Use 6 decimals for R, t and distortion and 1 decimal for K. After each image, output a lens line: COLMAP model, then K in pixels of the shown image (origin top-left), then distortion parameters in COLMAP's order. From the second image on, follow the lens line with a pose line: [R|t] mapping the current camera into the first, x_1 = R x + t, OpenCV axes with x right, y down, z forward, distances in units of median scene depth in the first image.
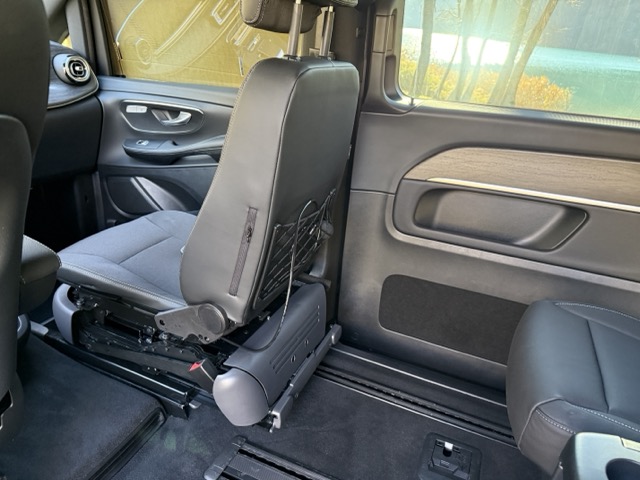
lens RADIAL K [[451.1, 0, 320.8], [0, 451.1, 242.5], [0, 0, 1]] dist [0.002746, -0.000936]
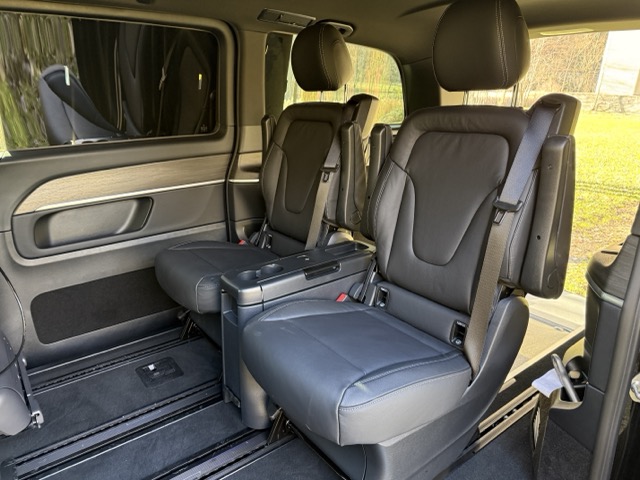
lens RADIAL K [[451.1, 0, 321.1], [0, 451.1, 239.8], [0, 0, 1]] dist [0.002746, -0.000936]
pose [[0.479991, -0.344870, 0.806643, -0.422336], [0.386980, 0.908430, 0.158117, 0.043814], [-0.787309, 0.236260, 0.569496, -0.321389]]
